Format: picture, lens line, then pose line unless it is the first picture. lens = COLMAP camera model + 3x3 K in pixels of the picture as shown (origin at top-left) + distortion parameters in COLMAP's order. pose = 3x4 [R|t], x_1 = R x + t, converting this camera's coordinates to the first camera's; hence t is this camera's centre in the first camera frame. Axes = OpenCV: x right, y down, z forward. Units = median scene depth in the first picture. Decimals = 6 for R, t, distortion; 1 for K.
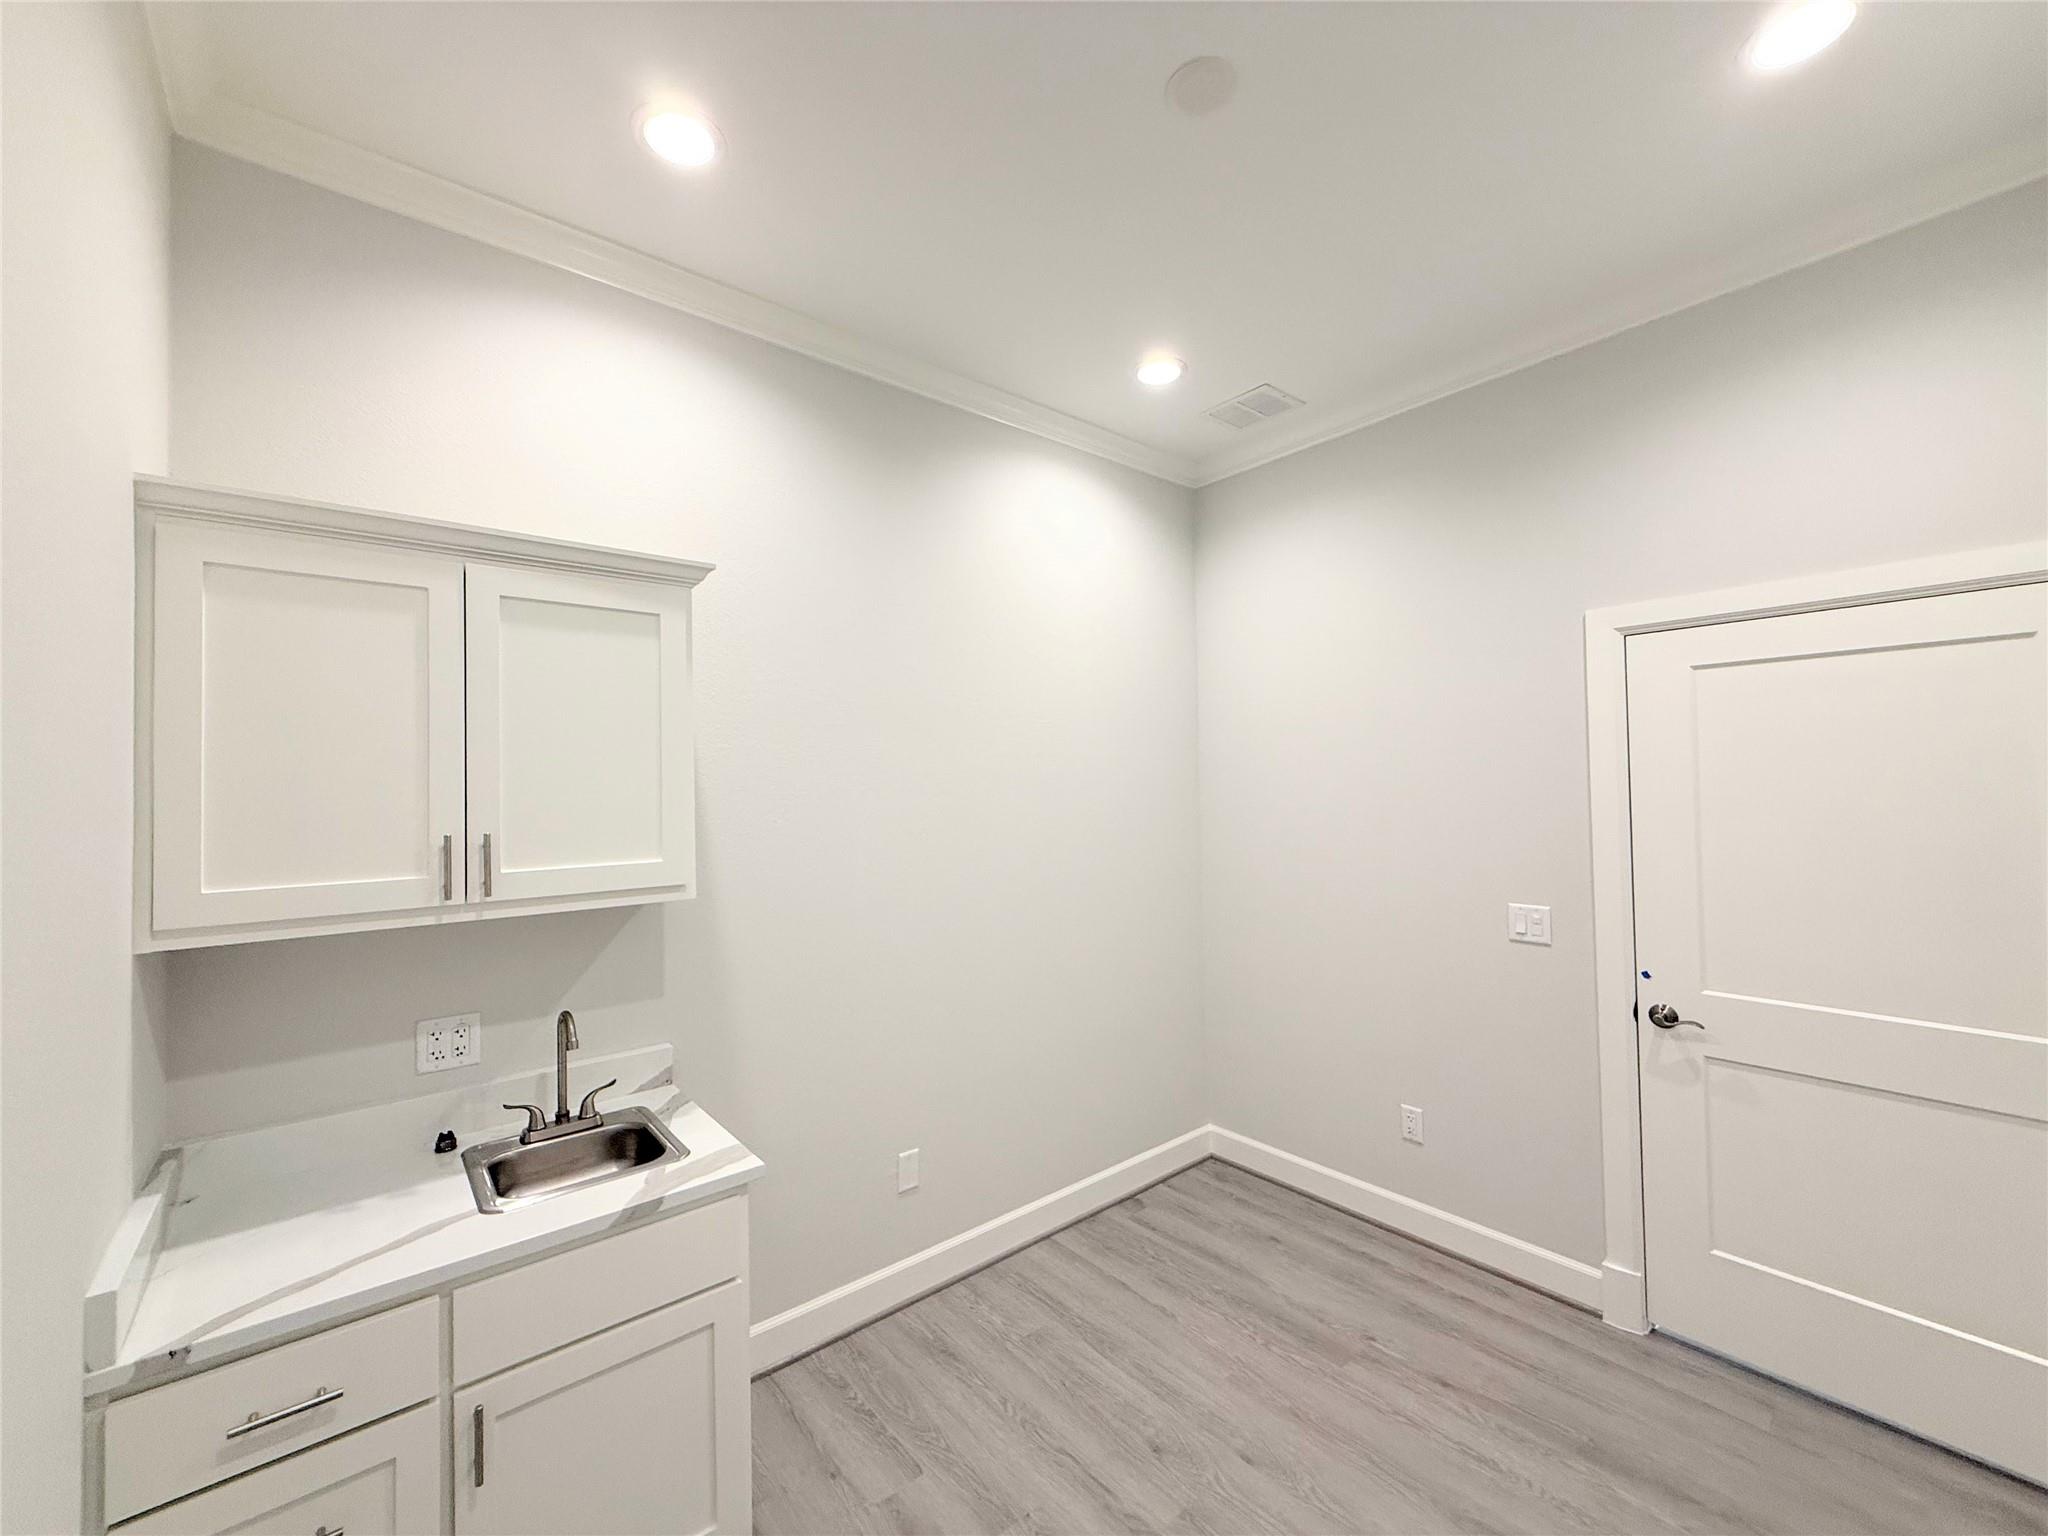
lens RADIAL K [[813.7, 0, 1016.7], [0, 813.7, 777.7], [0, 0, 1]] dist [0.001699, 0.000992]
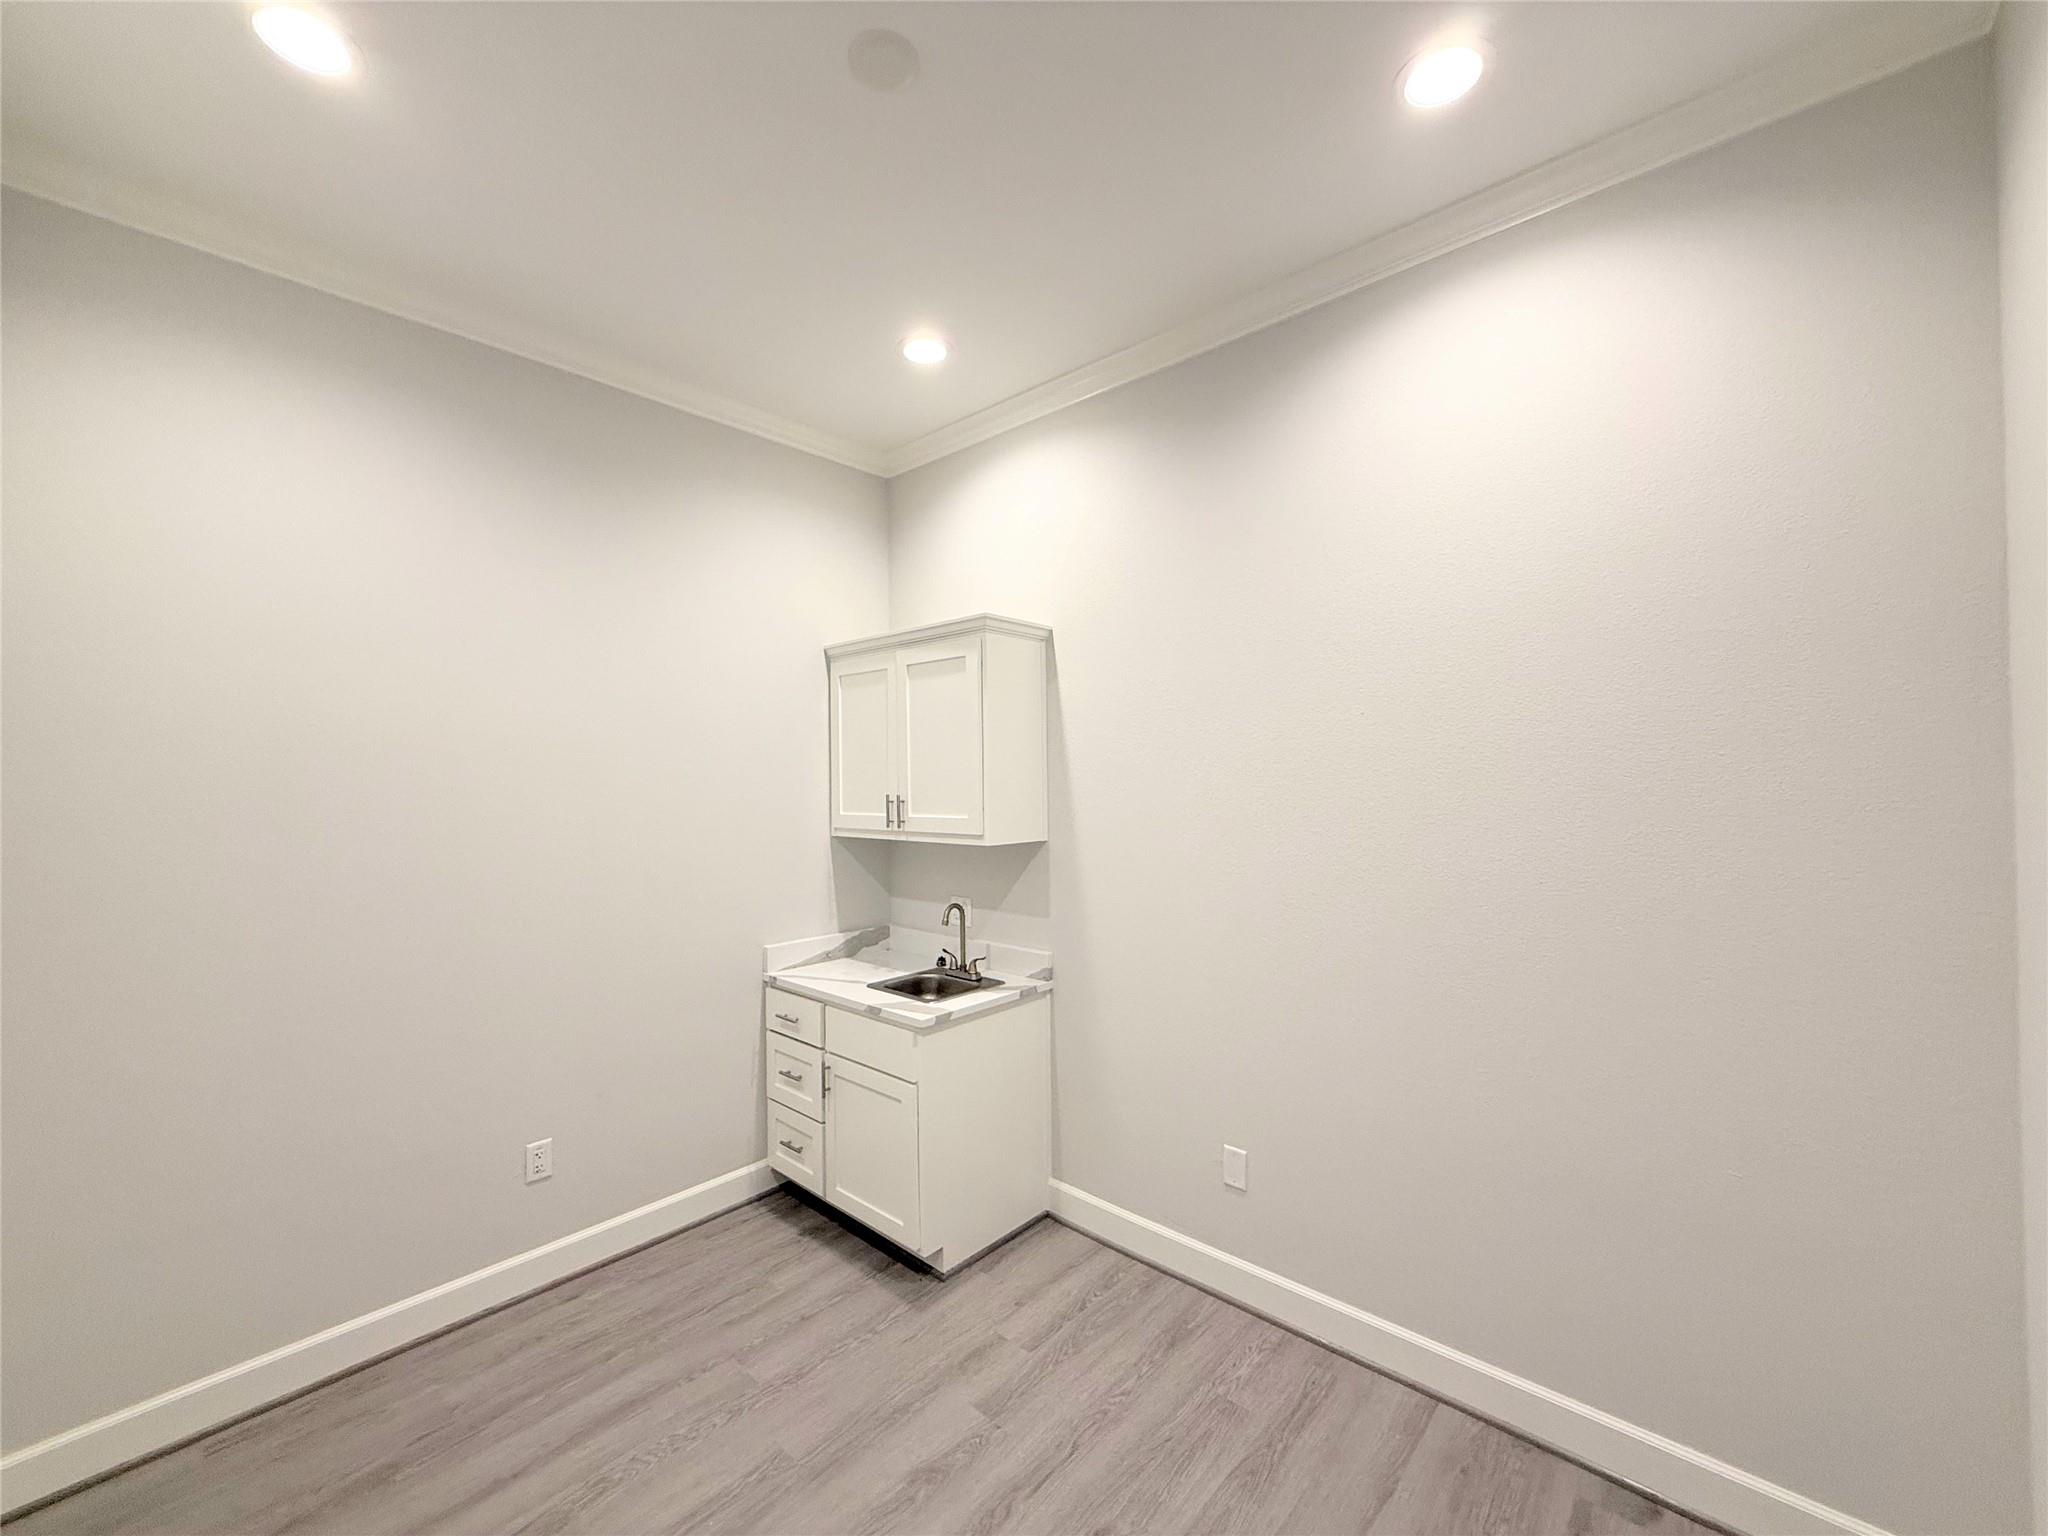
lens RADIAL K [[813.7, 0, 1011.4], [0, 813.7, 770.1], [0, 0, 1]] dist [0.001699, 0.000992]
pose [[0.140801, 0.009459, -0.989993, 0.954220], [0.026295, 0.999566, 0.013290, -0.005011], [0.989689, -0.027903, 0.140491, 0.762549]]
